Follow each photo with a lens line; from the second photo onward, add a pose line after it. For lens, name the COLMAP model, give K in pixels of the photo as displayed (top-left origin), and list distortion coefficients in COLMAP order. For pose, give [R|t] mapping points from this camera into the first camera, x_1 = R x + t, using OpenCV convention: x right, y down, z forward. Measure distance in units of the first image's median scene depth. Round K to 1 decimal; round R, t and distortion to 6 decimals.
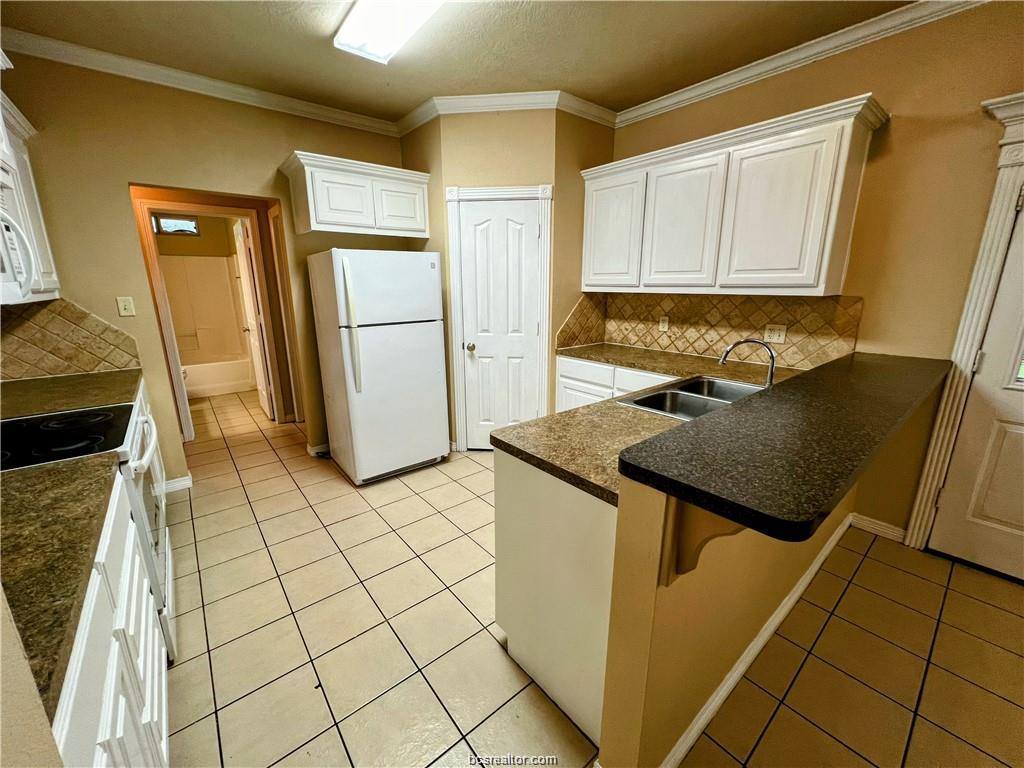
lens RADIAL K [[410.5, 0, 512.0], [0, 410.5, 384.0], [0, 0, 1]] dist [-0.000044, 0.000307]
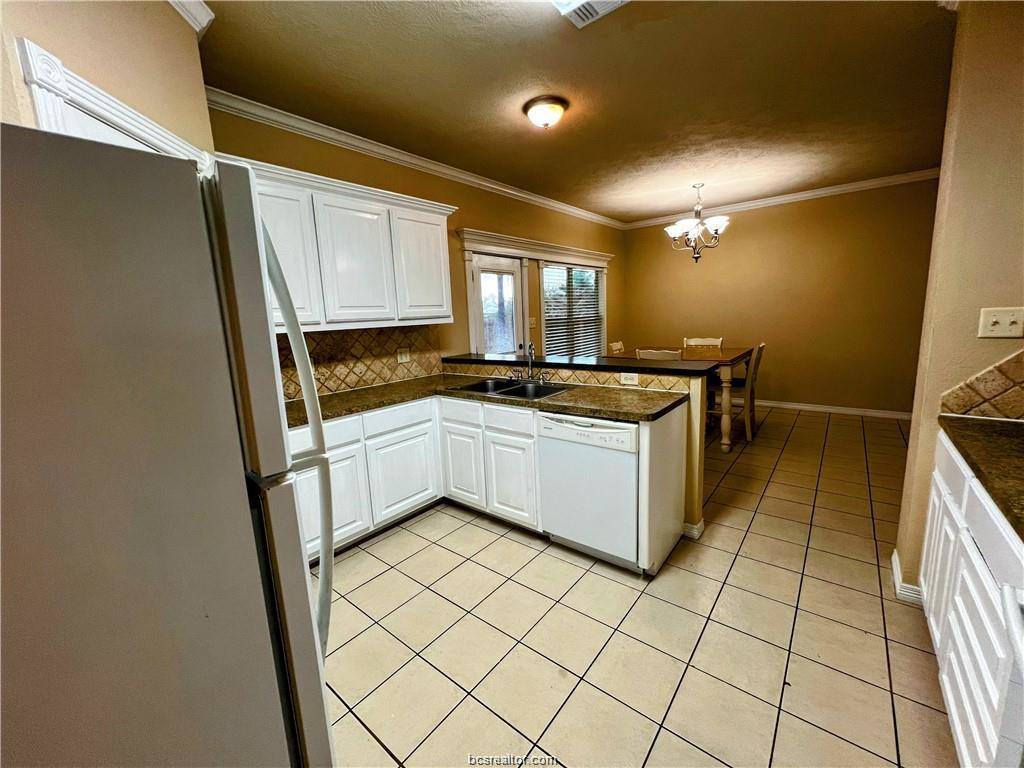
lens RADIAL K [[410.5, 0, 512.0], [0, 410.5, 384.0], [0, 0, 1]] dist [-0.000044, 0.000307]
pose [[-0.197292, -0.154823, 0.968042, -0.634431], [0.275967, 0.938749, 0.206381, -0.192569], [-0.940701, 0.307865, -0.142482, 0.812048]]
